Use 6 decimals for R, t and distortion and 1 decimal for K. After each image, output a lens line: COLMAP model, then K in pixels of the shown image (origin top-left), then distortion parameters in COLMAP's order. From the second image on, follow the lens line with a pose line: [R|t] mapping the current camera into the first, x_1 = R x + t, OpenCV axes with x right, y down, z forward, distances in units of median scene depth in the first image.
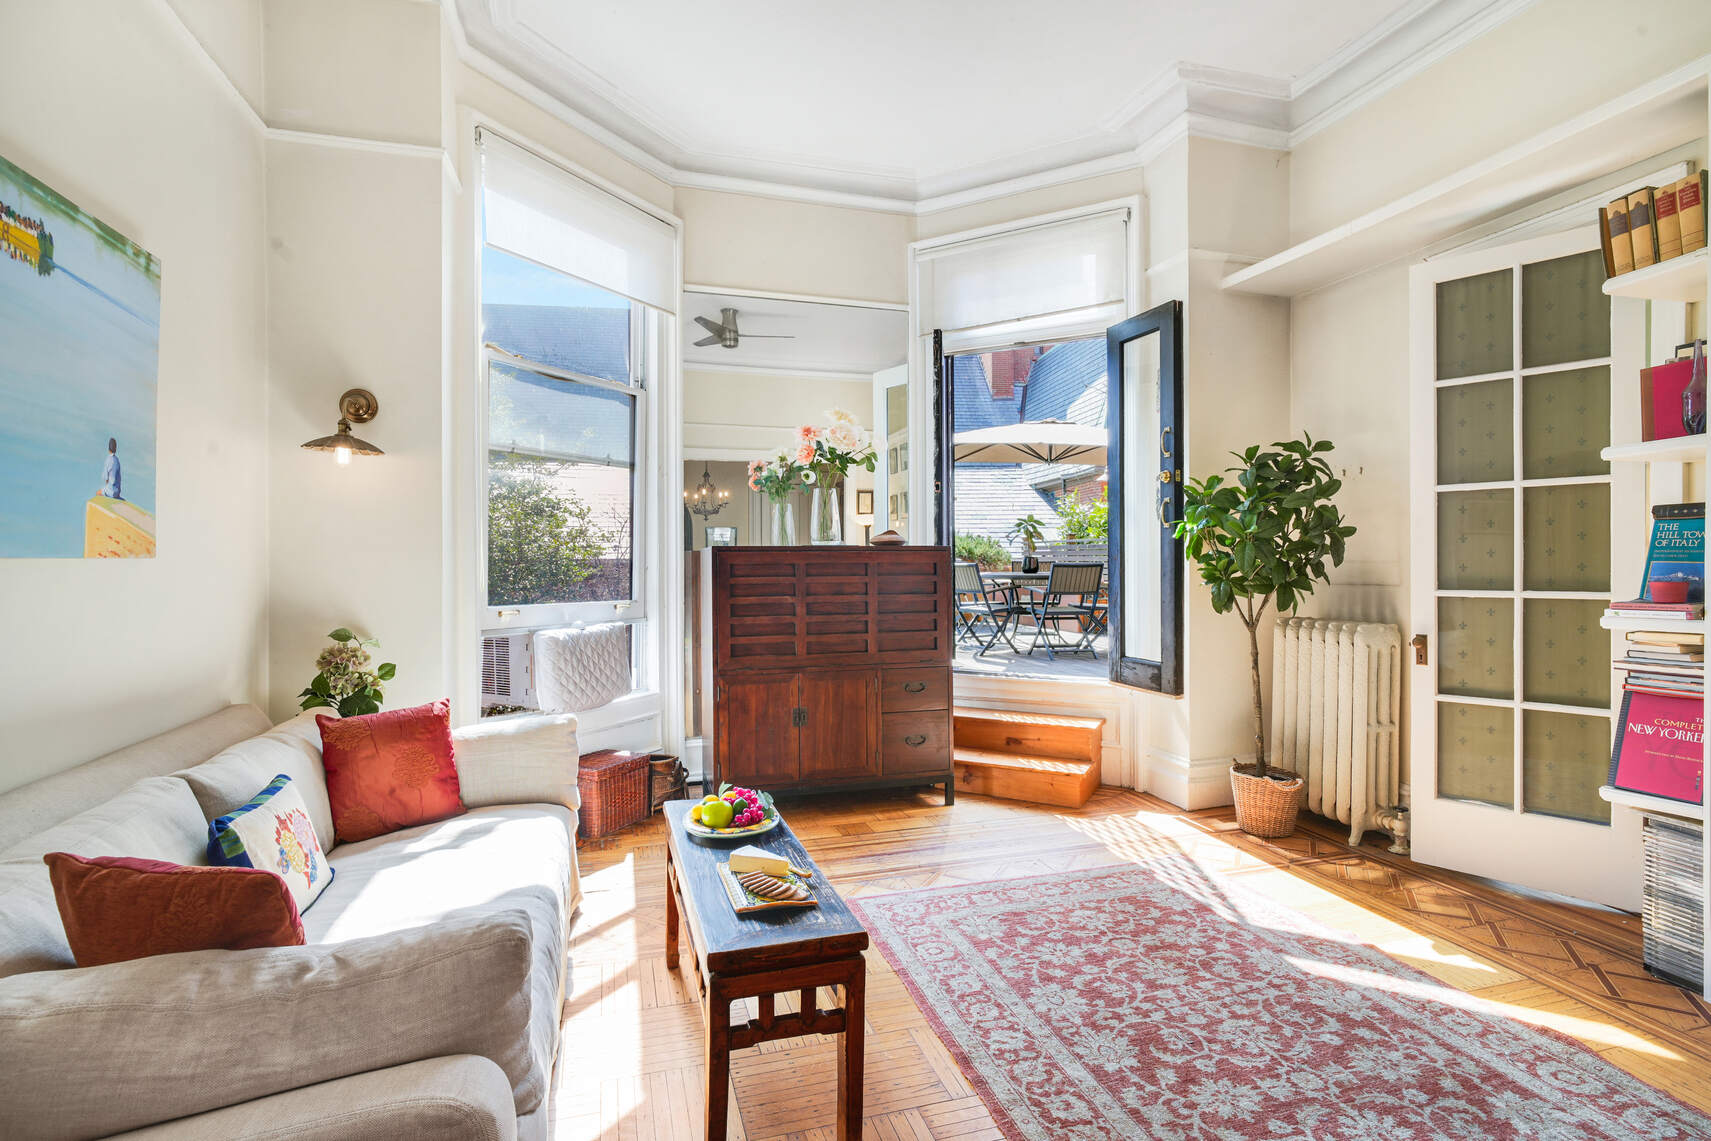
lens RADIAL K [[818.6, 0, 855.5], [0, 818.6, 570.5], [0, 0, 1]] dist [-0.003461, -0.000079]
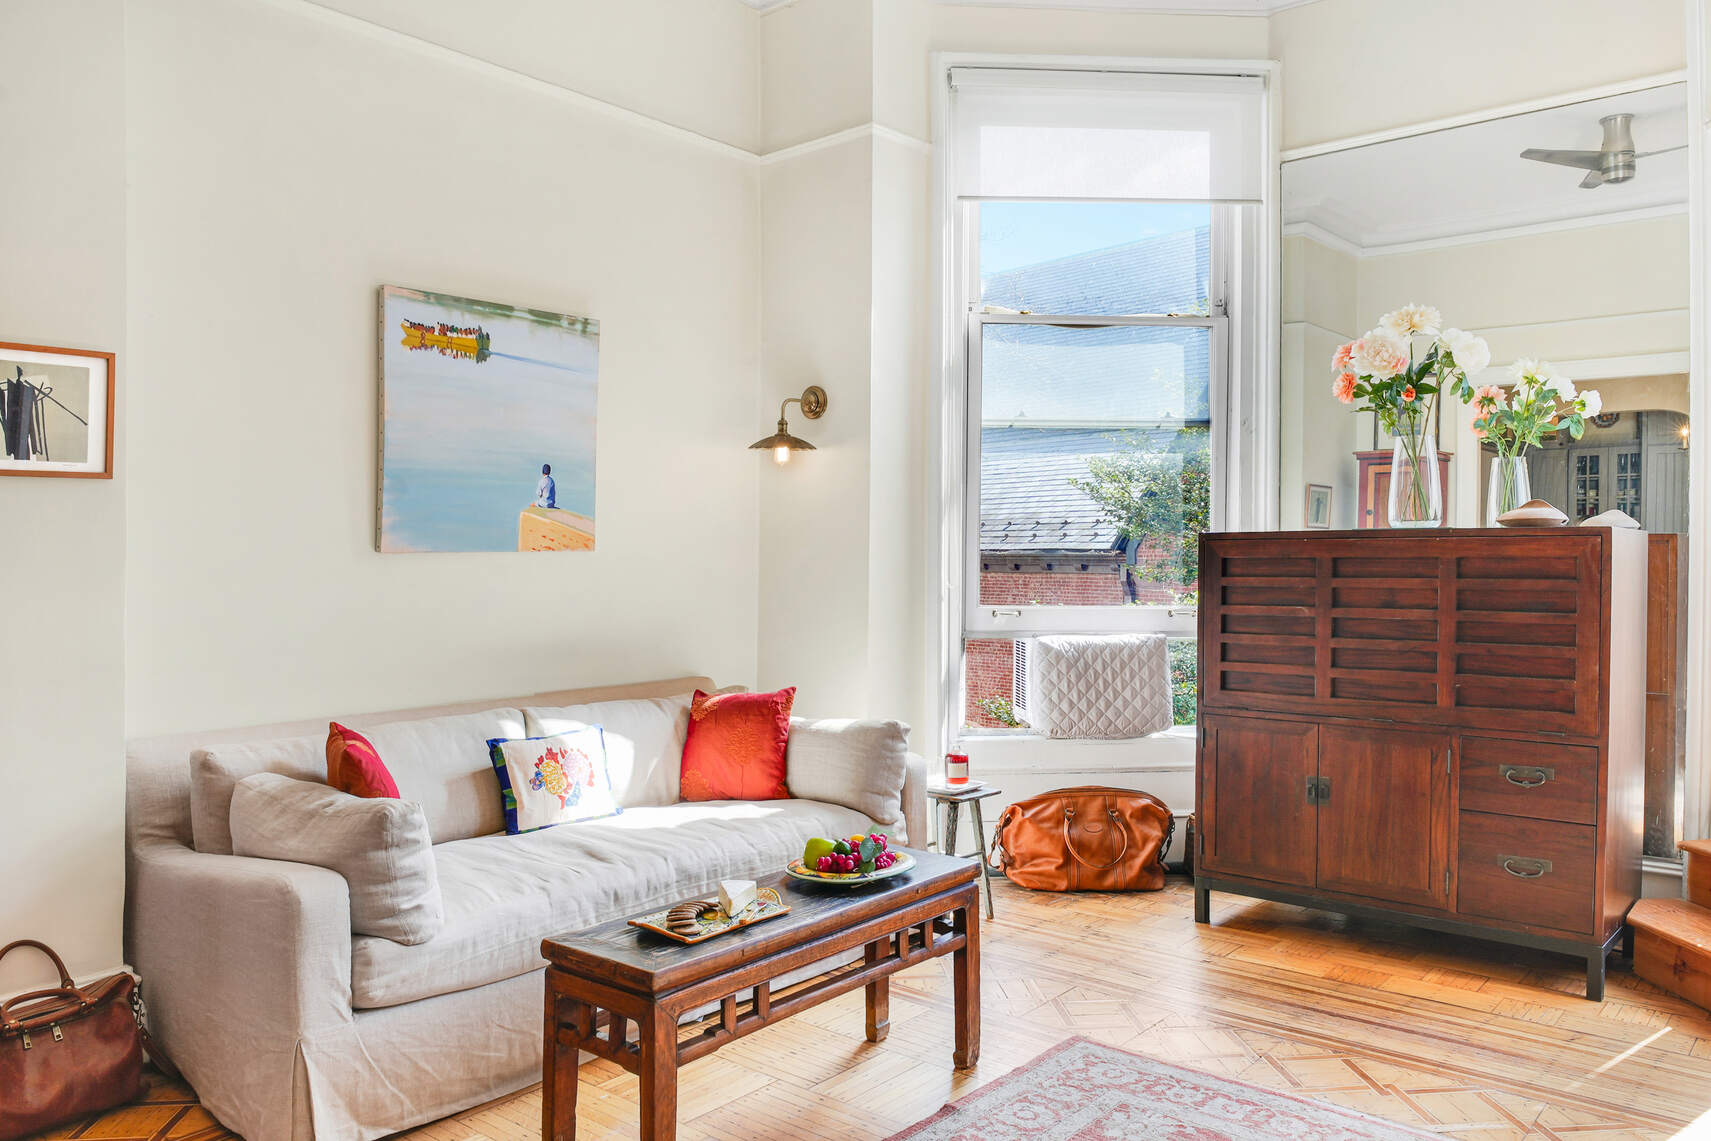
lens RADIAL K [[1227.8, 0, 831.1], [0, 1227.8, 596.5], [0, 0, 1]] dist [-0.028903, -0.005794]
pose [[0.536480, 0.031287, -0.843333, 0.548569], [-0.009259, 0.999471, 0.031189, -0.004097], [0.843862, -0.008924, 0.536486, 0.146576]]
